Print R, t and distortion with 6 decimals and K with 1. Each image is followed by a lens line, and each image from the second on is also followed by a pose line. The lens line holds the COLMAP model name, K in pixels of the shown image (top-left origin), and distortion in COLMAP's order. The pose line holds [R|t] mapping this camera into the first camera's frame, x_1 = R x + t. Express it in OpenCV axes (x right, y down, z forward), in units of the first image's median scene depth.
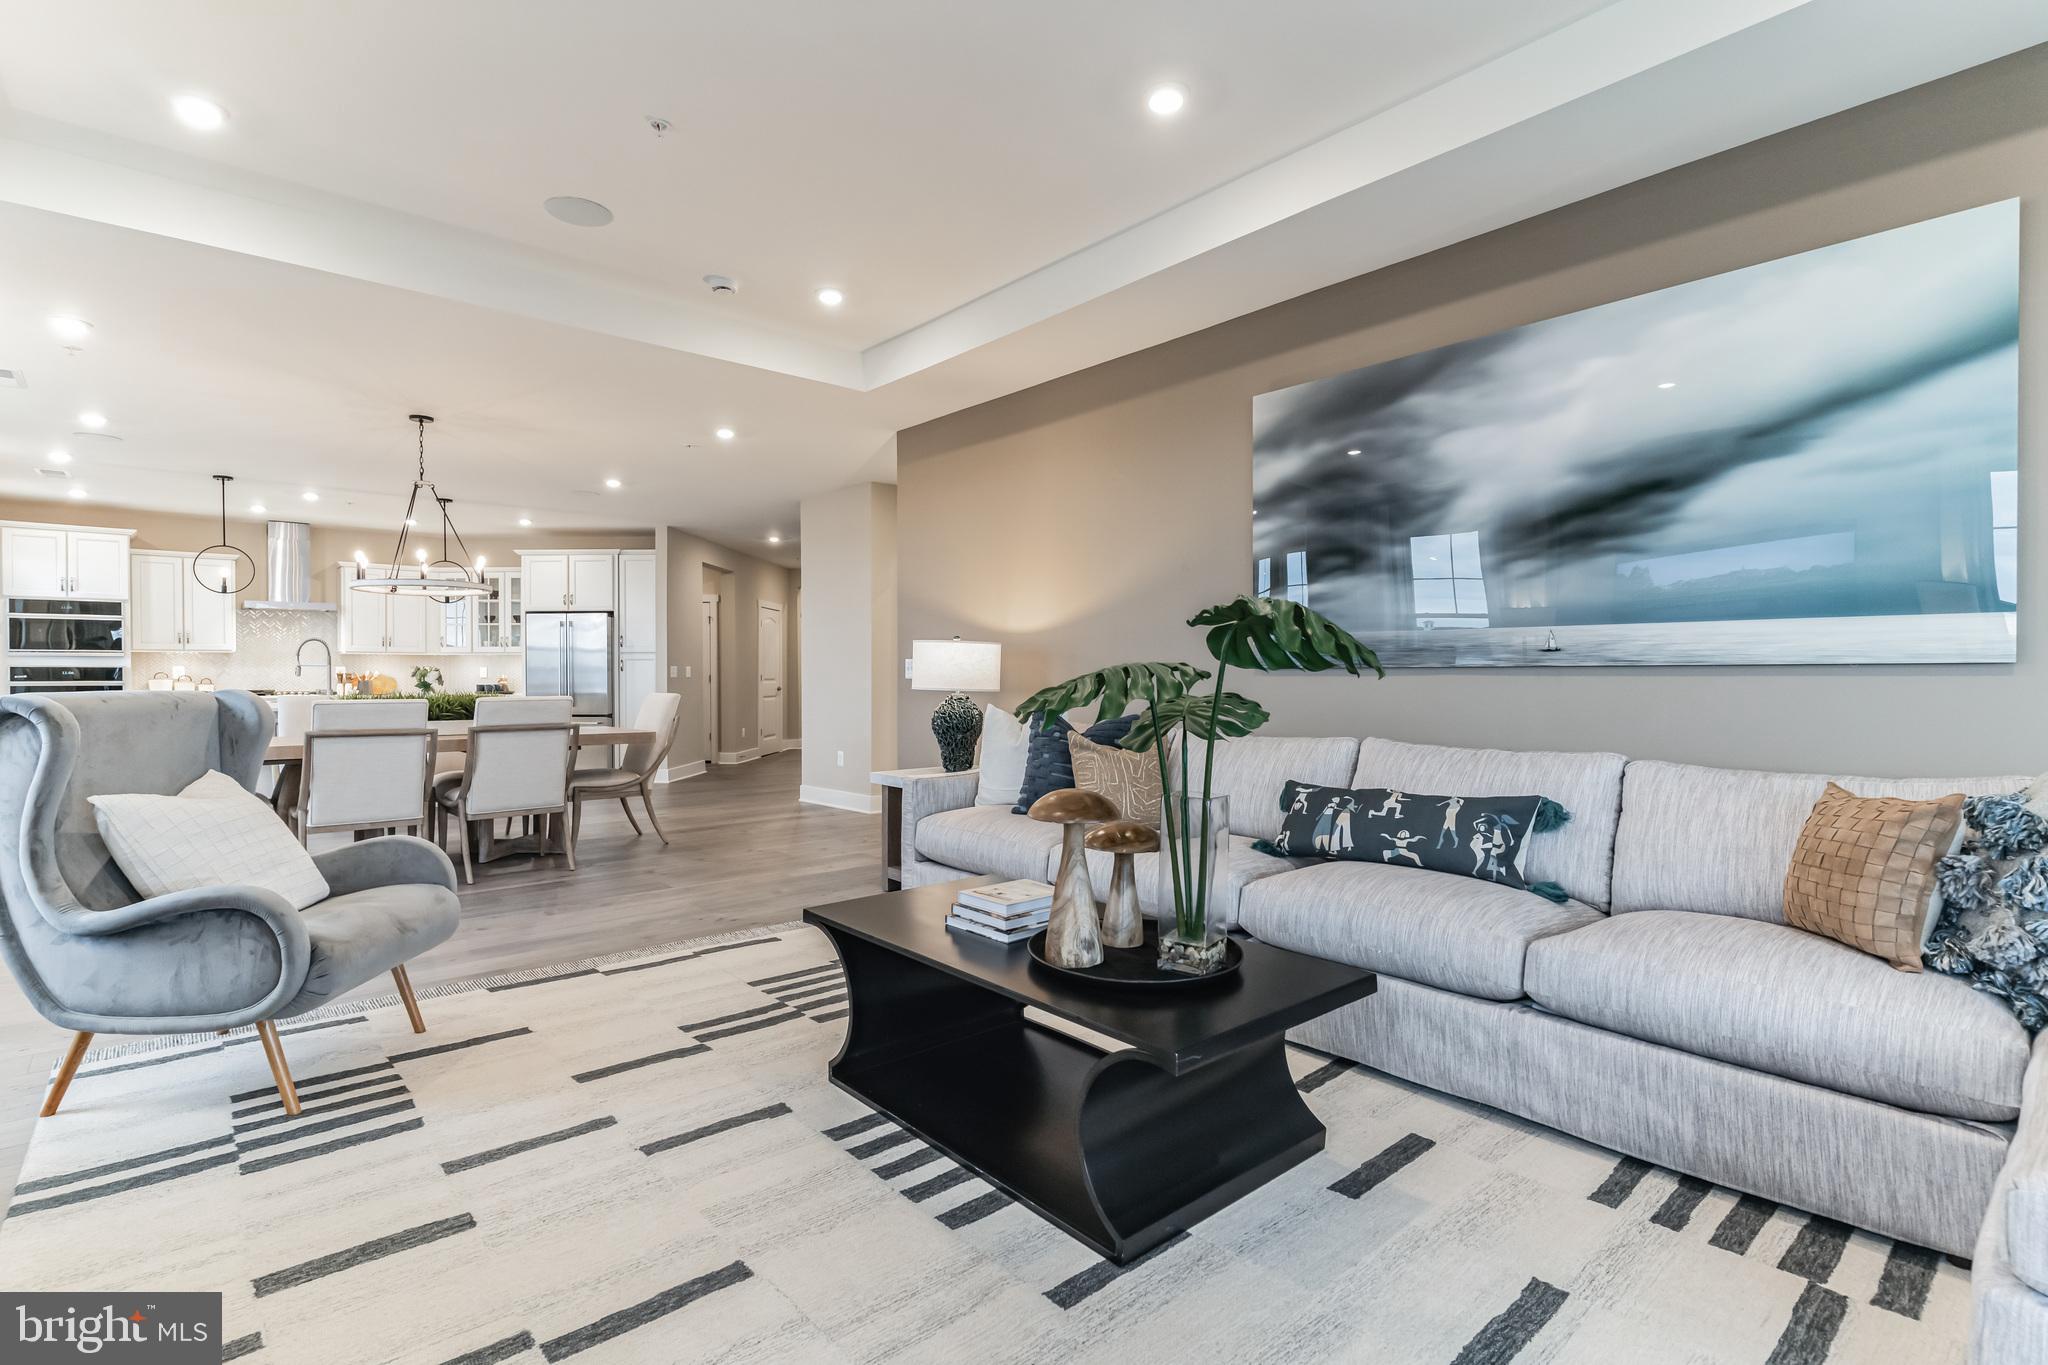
lens RADIAL K [[967.5, 0, 1008.0], [0, 967.5, 687.4], [0, 0, 1]] dist [0.001565, 0.000013]
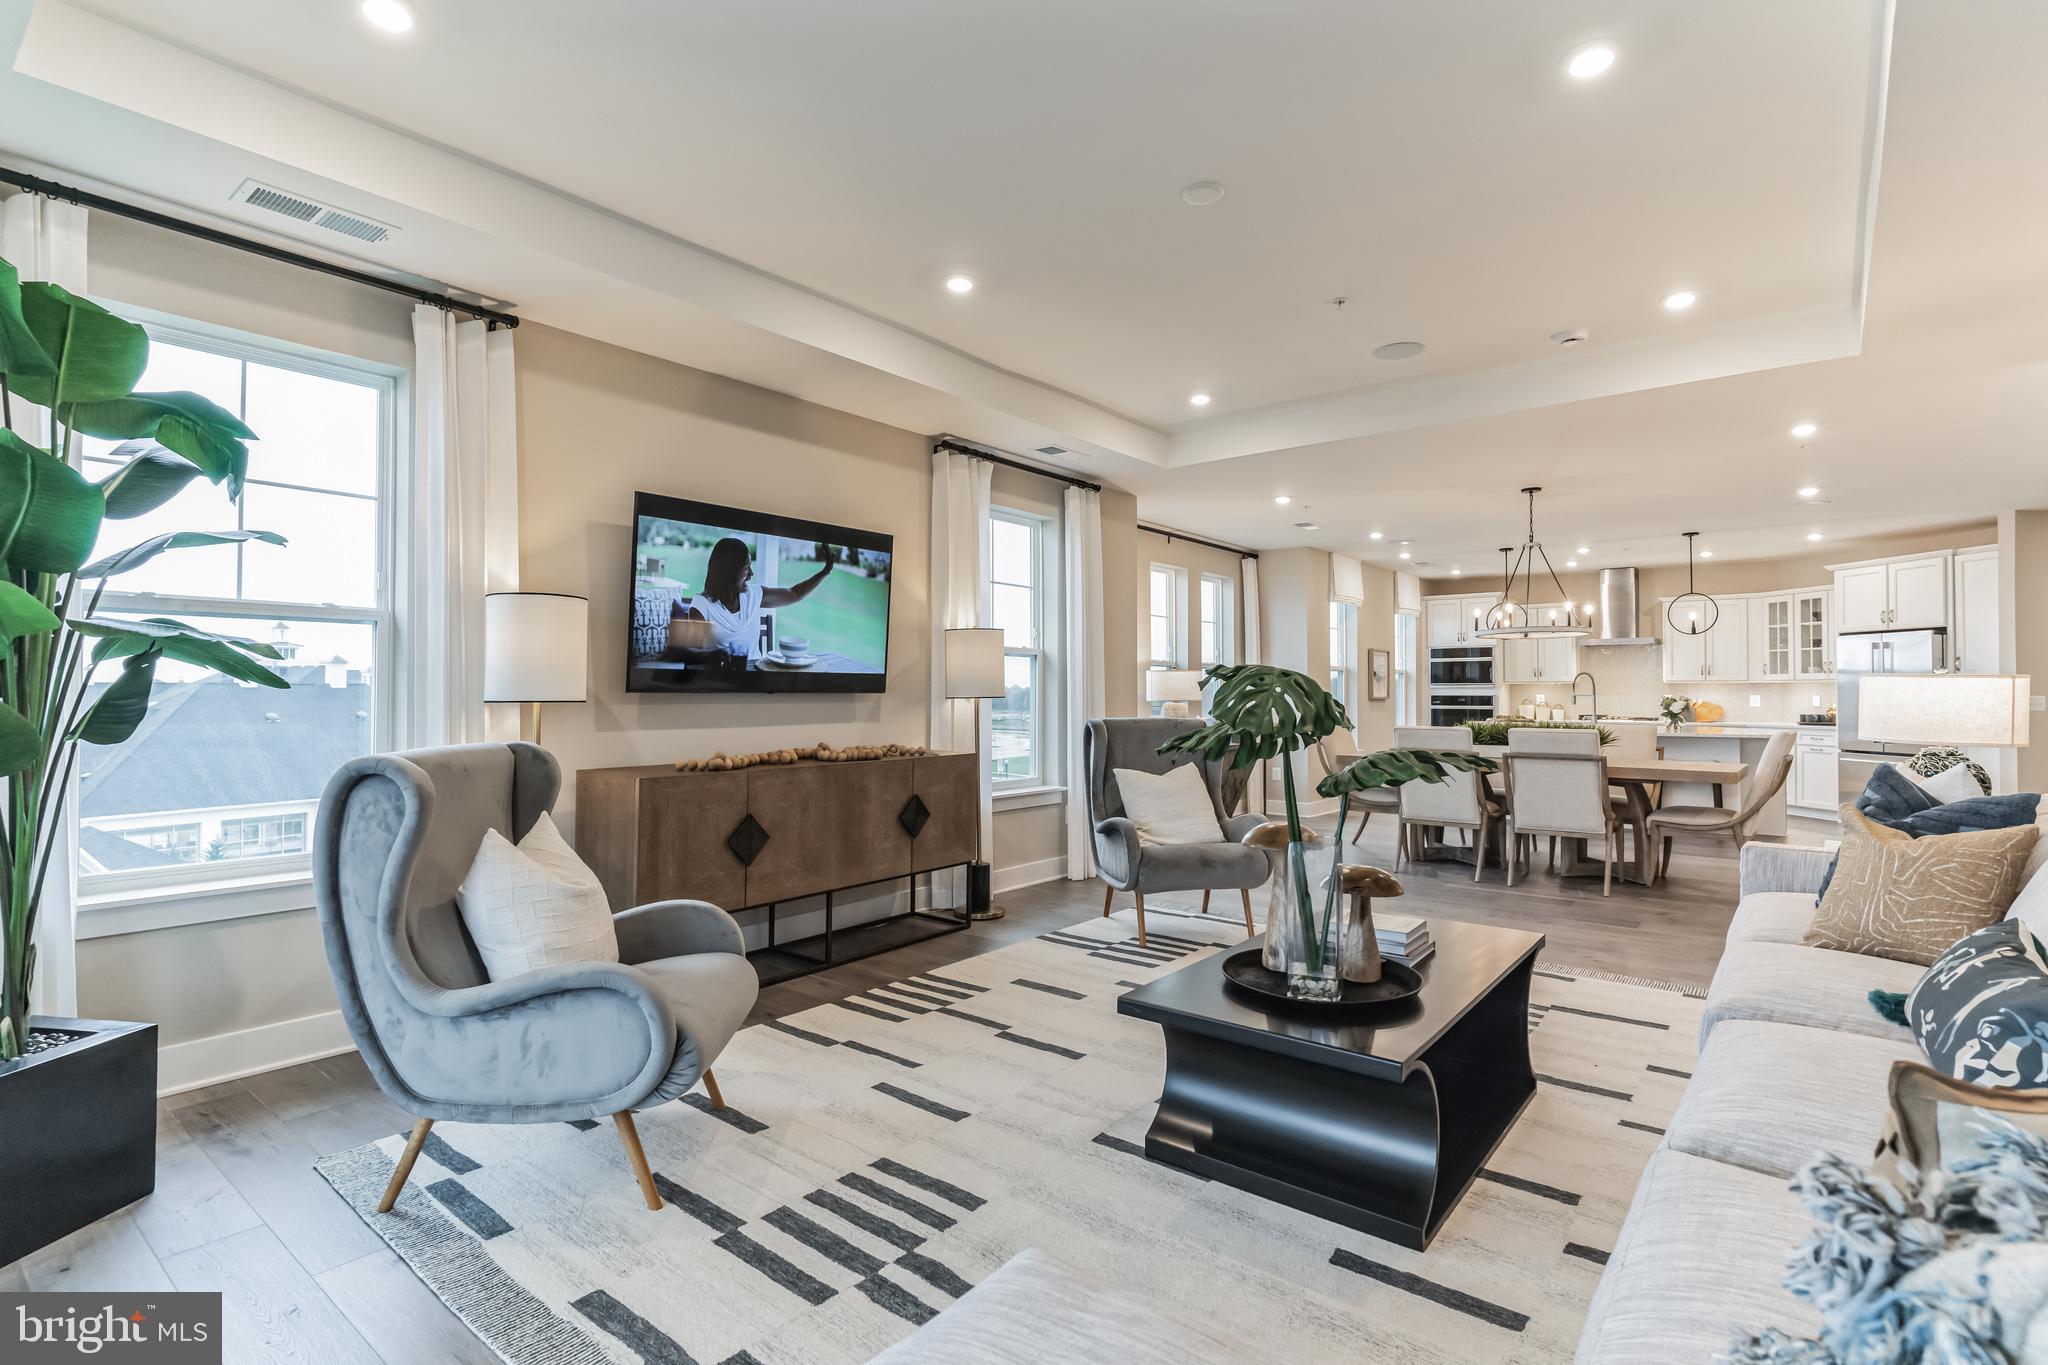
lens RADIAL K [[967.5, 0, 1008.0], [0, 967.5, 687.4], [0, 0, 1]] dist [0.001565, 0.000013]
pose [[0.175139, -0.005459, -0.984529, 0.443390], [-0.015521, 0.999845, -0.008305, -0.017305], [0.984421, 0.016735, 0.175027, 0.168848]]
